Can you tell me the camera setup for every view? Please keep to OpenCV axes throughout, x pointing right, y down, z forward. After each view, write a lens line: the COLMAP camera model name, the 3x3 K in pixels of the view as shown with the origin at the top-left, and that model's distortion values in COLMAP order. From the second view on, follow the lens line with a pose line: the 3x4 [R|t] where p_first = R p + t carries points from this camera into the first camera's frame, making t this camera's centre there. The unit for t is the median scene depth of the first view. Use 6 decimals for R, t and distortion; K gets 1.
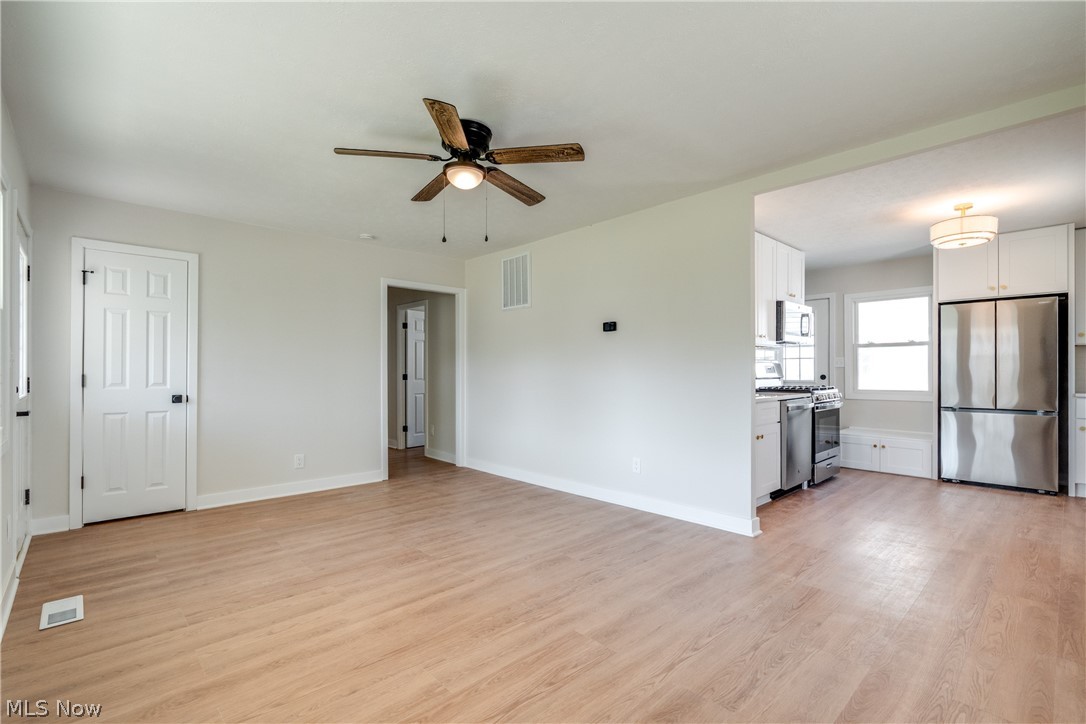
lens RADIAL K [[502.6, 0, 524.7], [0, 502.6, 368.4], [0, 0, 1]] dist [-0.004518, -0.000451]
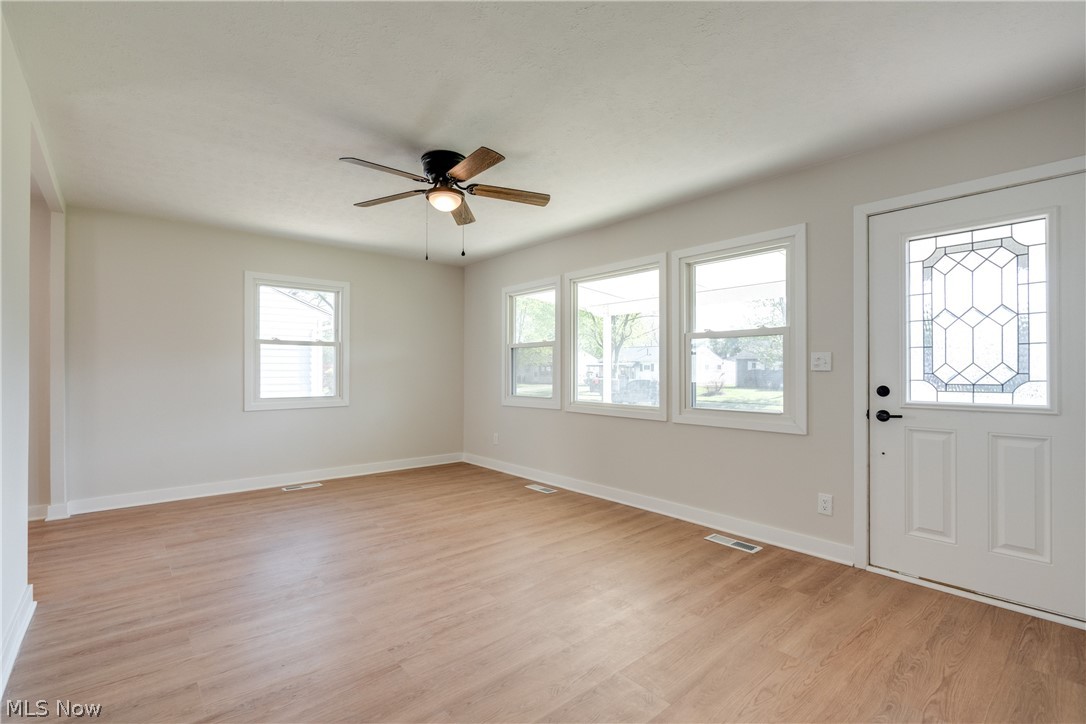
lens RADIAL K [[478.5, 0, 517.2], [0, 478.5, 367.9], [0, 0, 1]] dist [-0.004276, -0.000550]
pose [[-0.998745, -0.000499, 0.050077, -0.264202], [-0.000986, 0.999952, -0.009704, 0.003898], [-0.050070, -0.009741, -0.998698, 1.631795]]
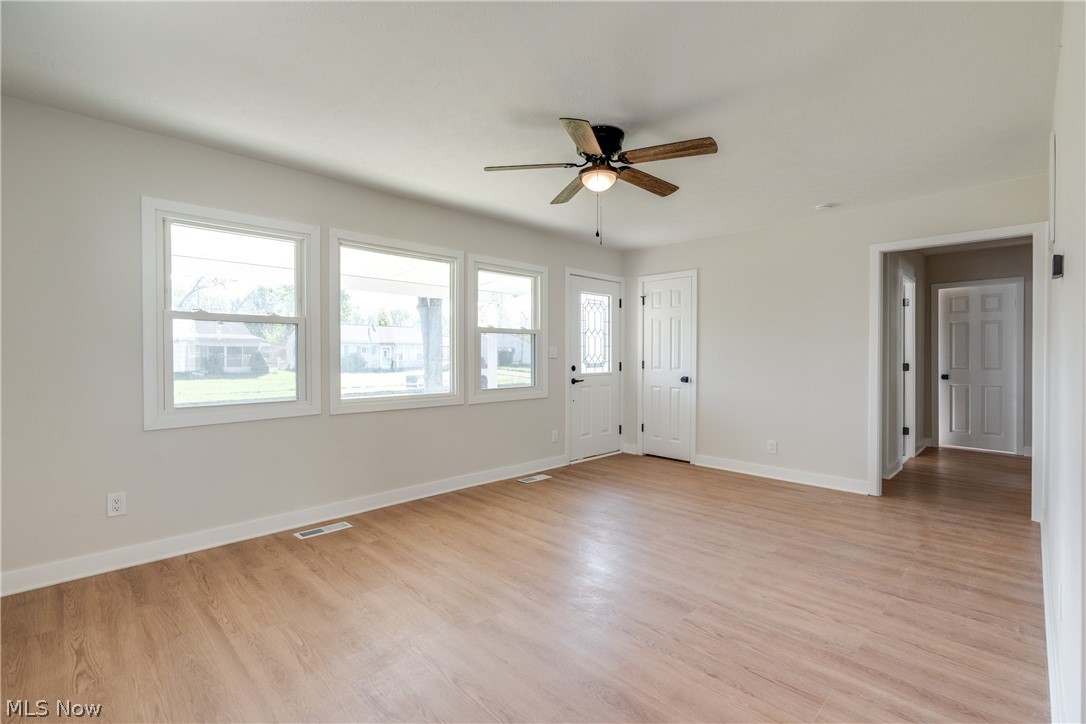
lens RADIAL K [[489.5, 0, 552.7], [0, 489.5, 359.3], [0, 0, 1]] dist [-0.006054, -0.000165]
pose [[0.043778, 0.010325, -0.998988, 0.721519], [0.005927, 0.999926, 0.010595, -0.011989], [0.999024, -0.006385, 0.043713, 0.678501]]
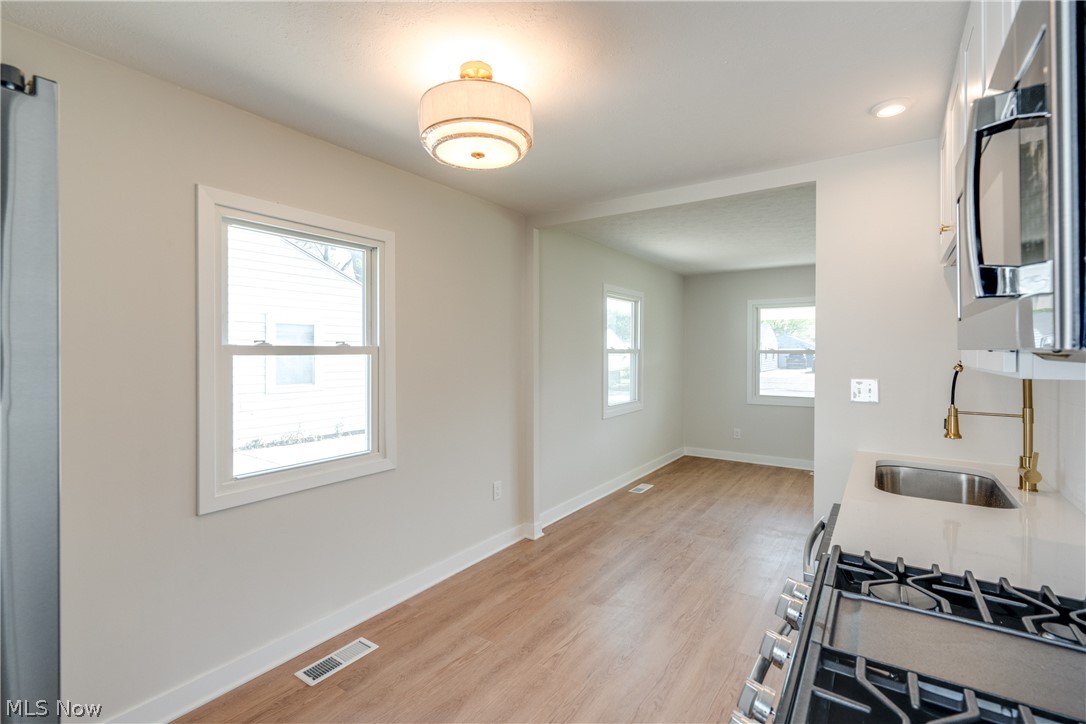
lens RADIAL K [[493.3, 0, 544.2], [0, 493.3, 354.8], [0, 0, 1]] dist [-0.002377, 0.000213]
pose [[-0.973042, -0.000103, -0.230628, 1.058773], [-0.000237, 1.000000, 0.000553, -0.075712], [0.230627, 0.000593, -0.973042, 1.681033]]
